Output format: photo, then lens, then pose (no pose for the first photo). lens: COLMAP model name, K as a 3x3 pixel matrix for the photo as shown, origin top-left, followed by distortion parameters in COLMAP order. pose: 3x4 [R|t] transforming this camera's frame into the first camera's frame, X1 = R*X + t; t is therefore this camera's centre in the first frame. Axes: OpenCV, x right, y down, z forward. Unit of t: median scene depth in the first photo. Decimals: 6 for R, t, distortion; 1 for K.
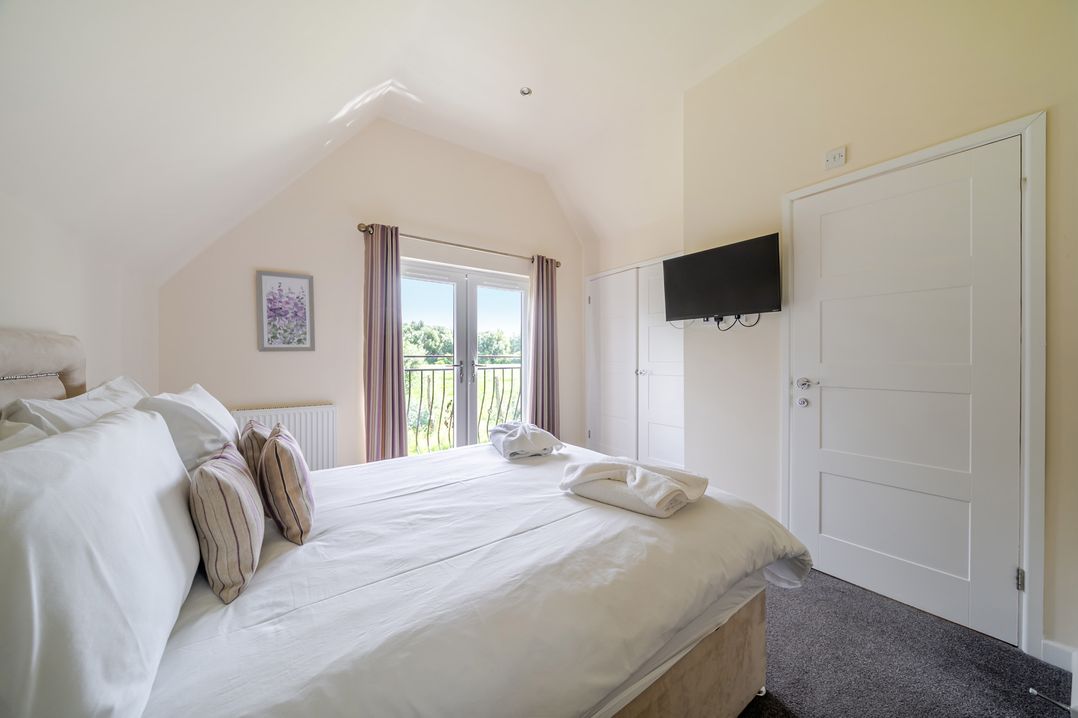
lens RADIAL K [[365.1, 0, 538.9], [0, 365.1, 356.7], [0, 0, 1]] dist [-0.004175, -0.000020]
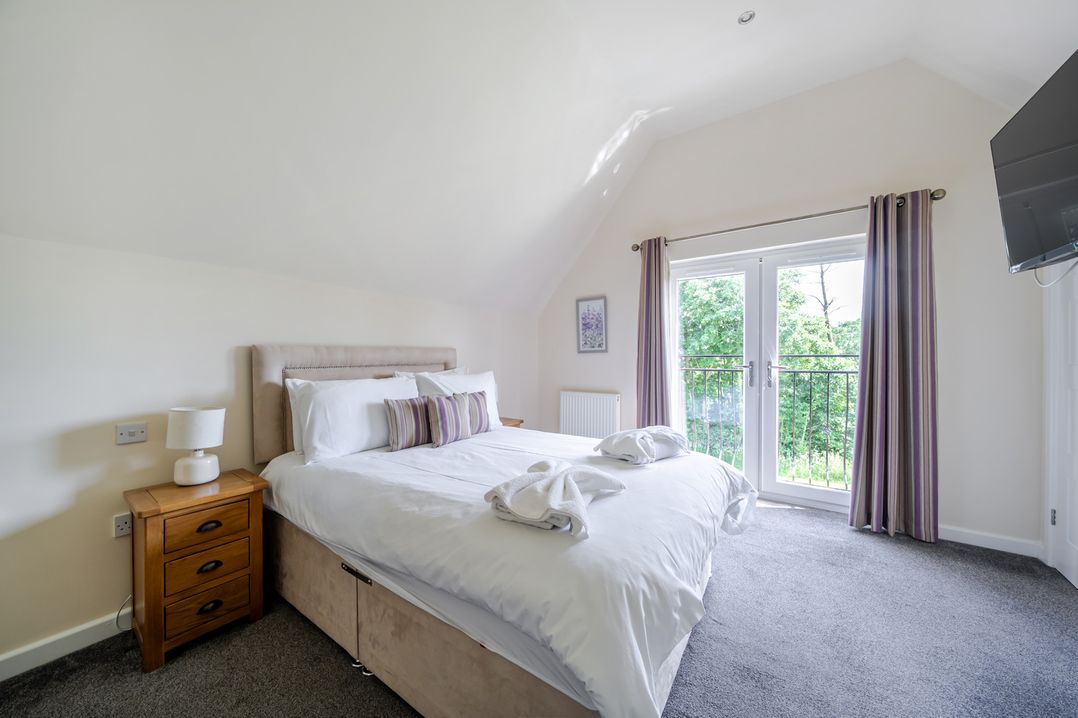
lens RADIAL K [[365.1, 0, 538.8], [0, 365.1, 357.8], [0, 0, 1]] dist [-0.004175, -0.000020]
pose [[0.339563, 0.001527, -0.940582, 0.580376], [0.004108, 0.999987, 0.003106, -0.001087], [0.940574, -0.004919, 0.339553, 0.332122]]
